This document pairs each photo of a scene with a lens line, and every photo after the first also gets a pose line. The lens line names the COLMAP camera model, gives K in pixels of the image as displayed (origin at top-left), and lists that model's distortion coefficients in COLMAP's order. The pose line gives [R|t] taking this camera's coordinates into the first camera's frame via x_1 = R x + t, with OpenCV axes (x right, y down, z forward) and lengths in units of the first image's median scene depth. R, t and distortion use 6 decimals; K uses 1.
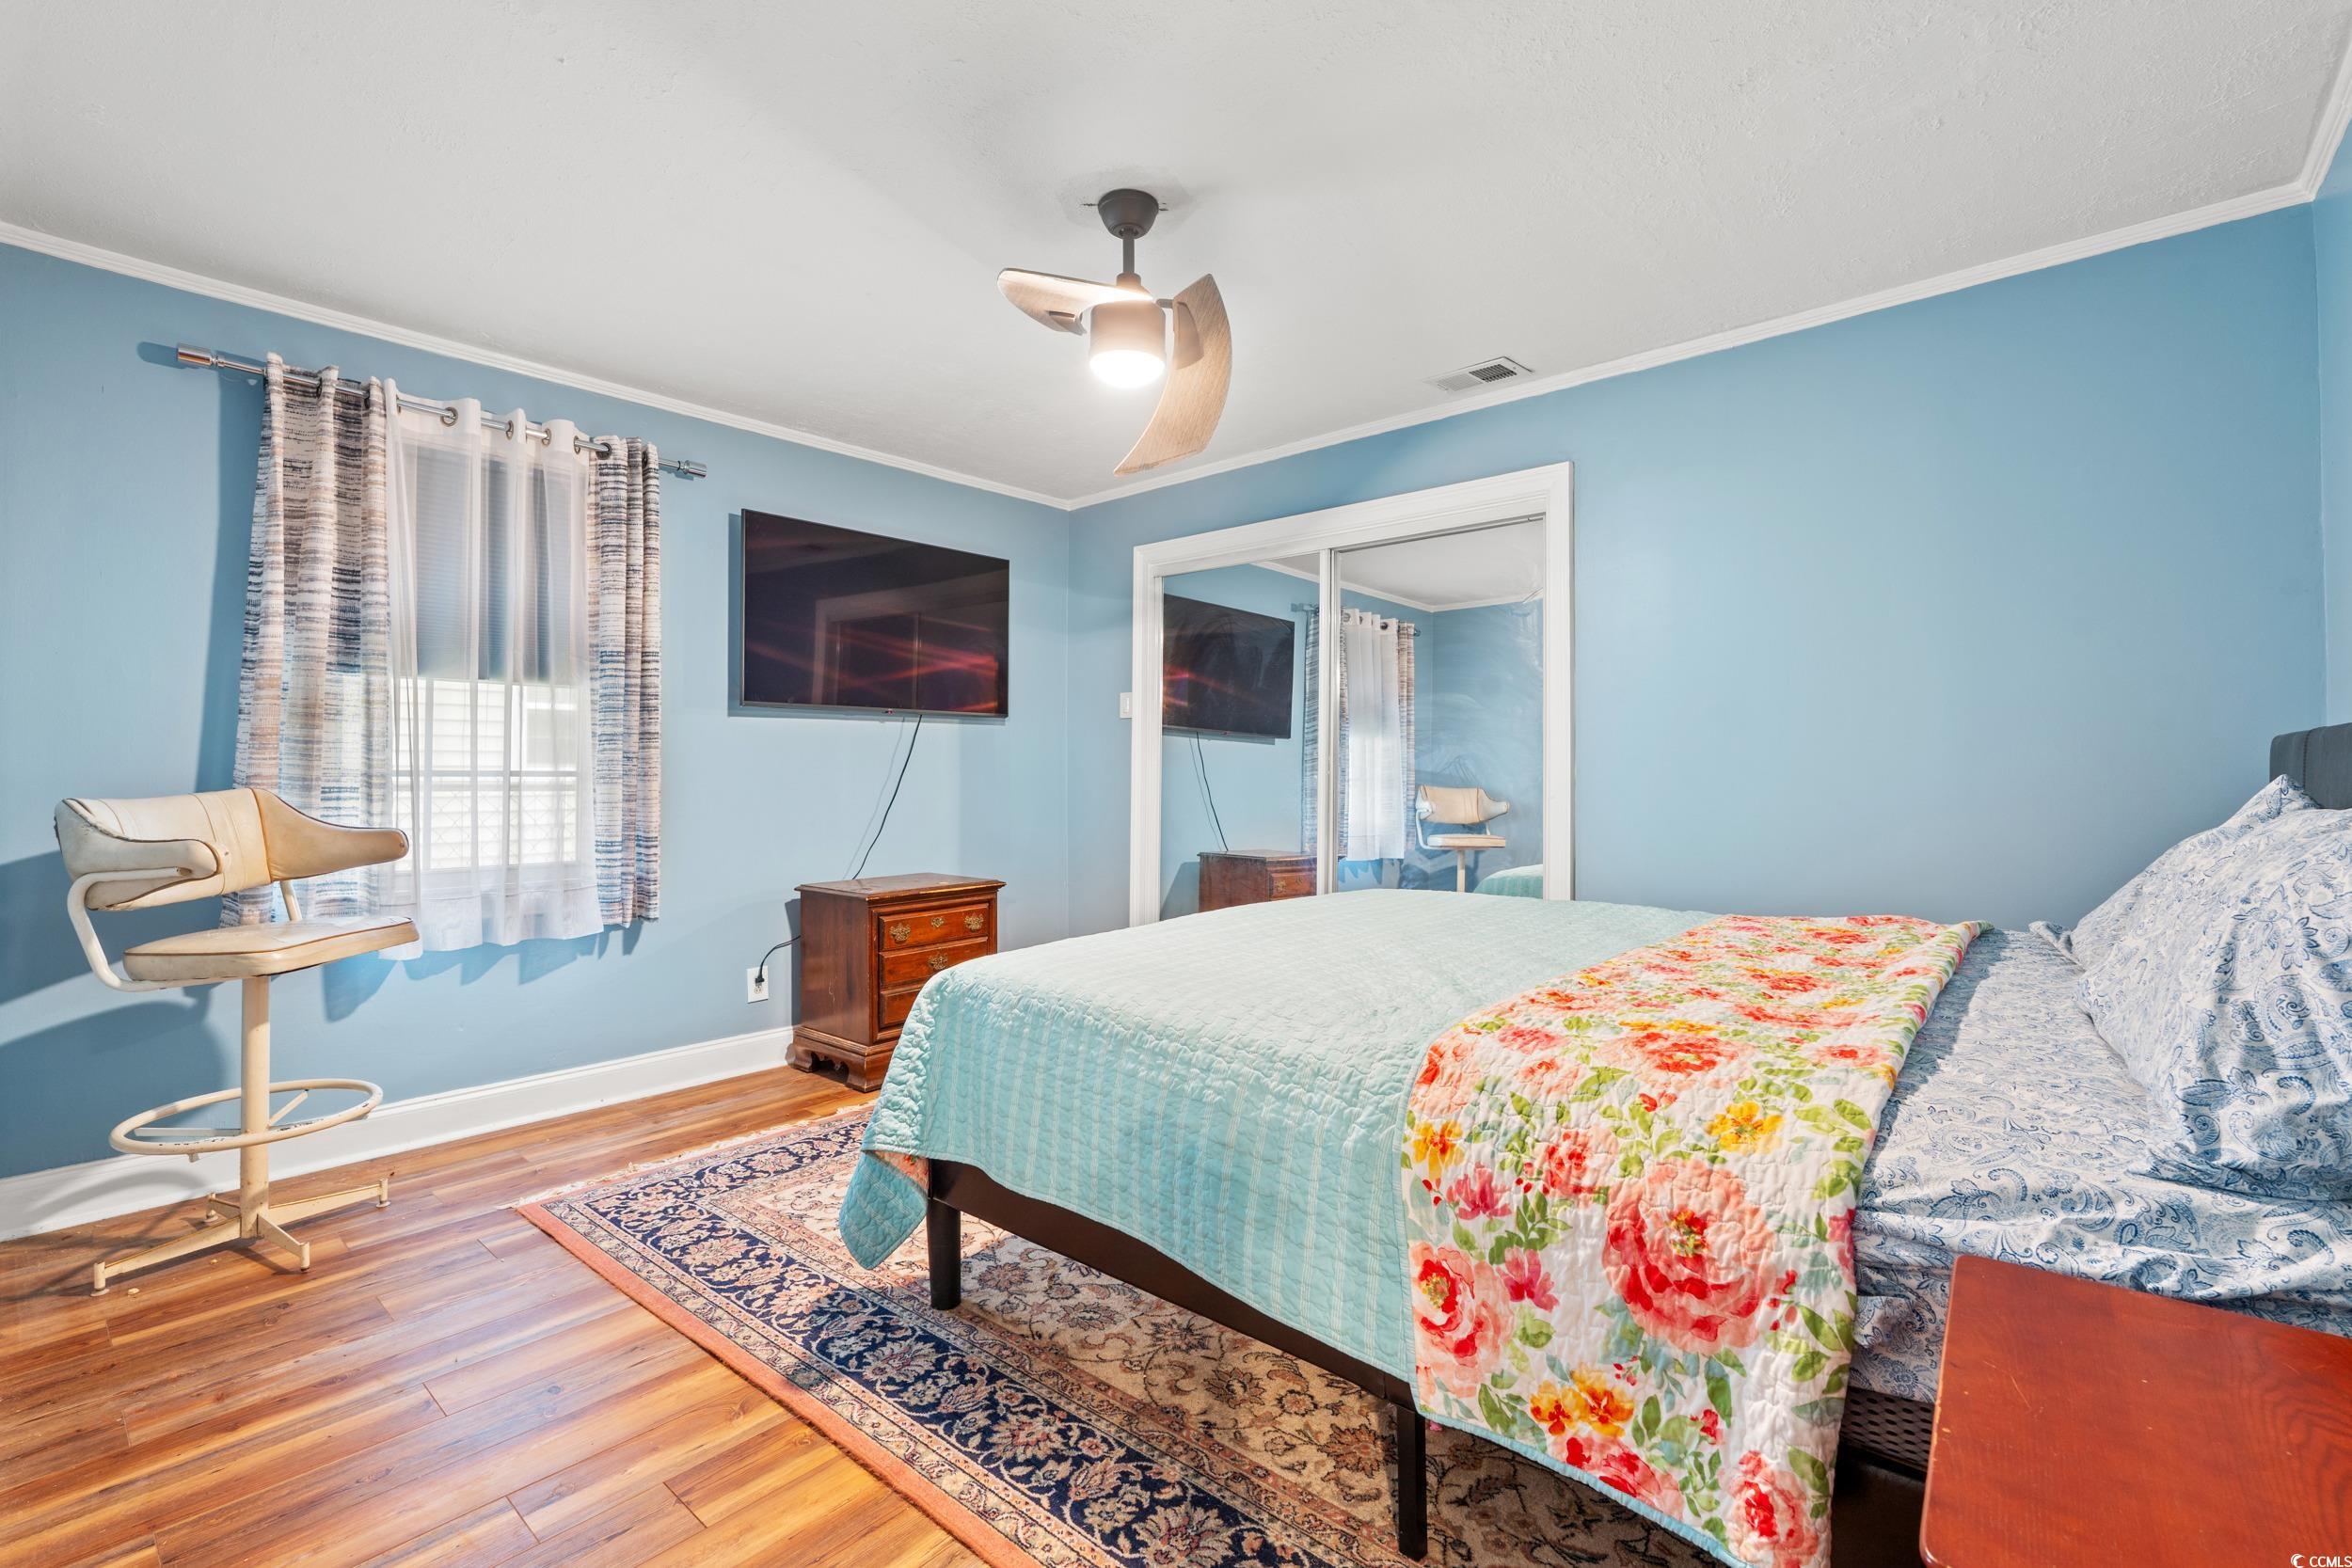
lens RADIAL K [[1032.9, 0, 1179.6], [0, 1032.9, 777.7], [0, 0, 1]] dist [-0.002644, -0.000519]
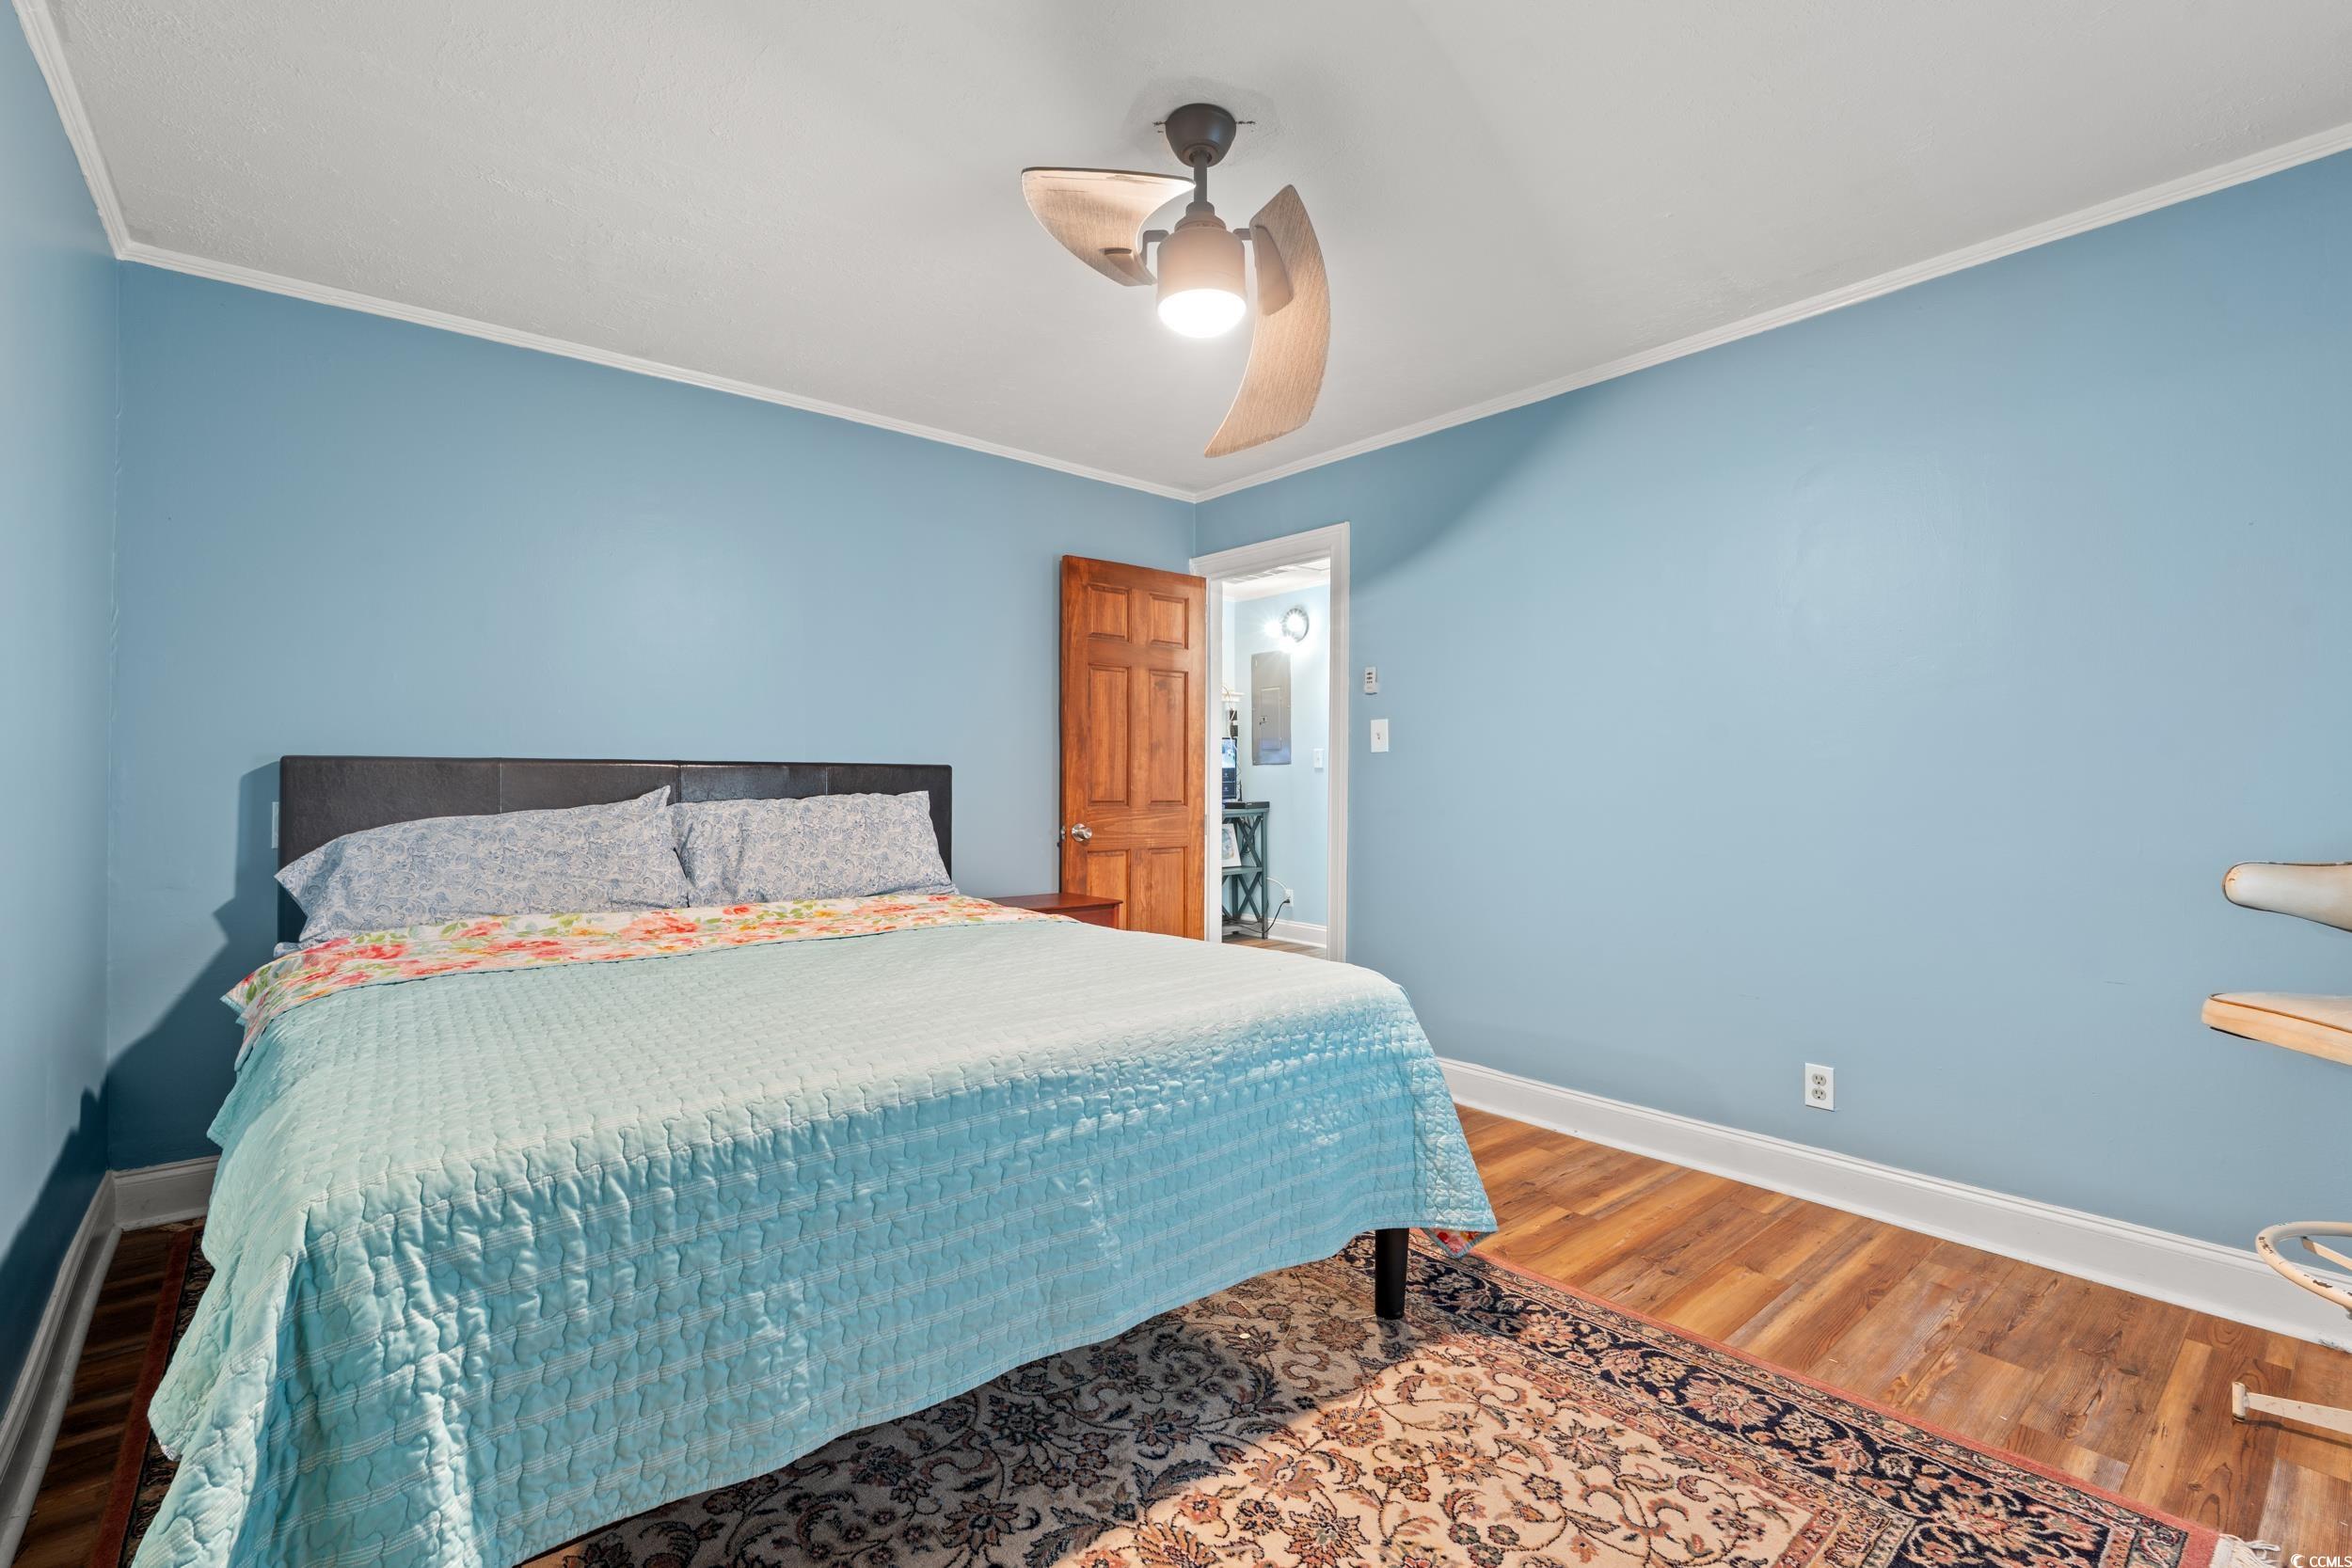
lens RADIAL K [[1032.9, 0, 1173.9], [0, 1032.9, 779.8], [0, 0, 1]] dist [-0.002644, -0.000519]
pose [[-0.986198, -0.004008, 0.165520, -0.173703], [-0.003838, 0.999992, 0.001345, -0.010963], [-0.165525, 0.000691, -0.986205, 1.920954]]
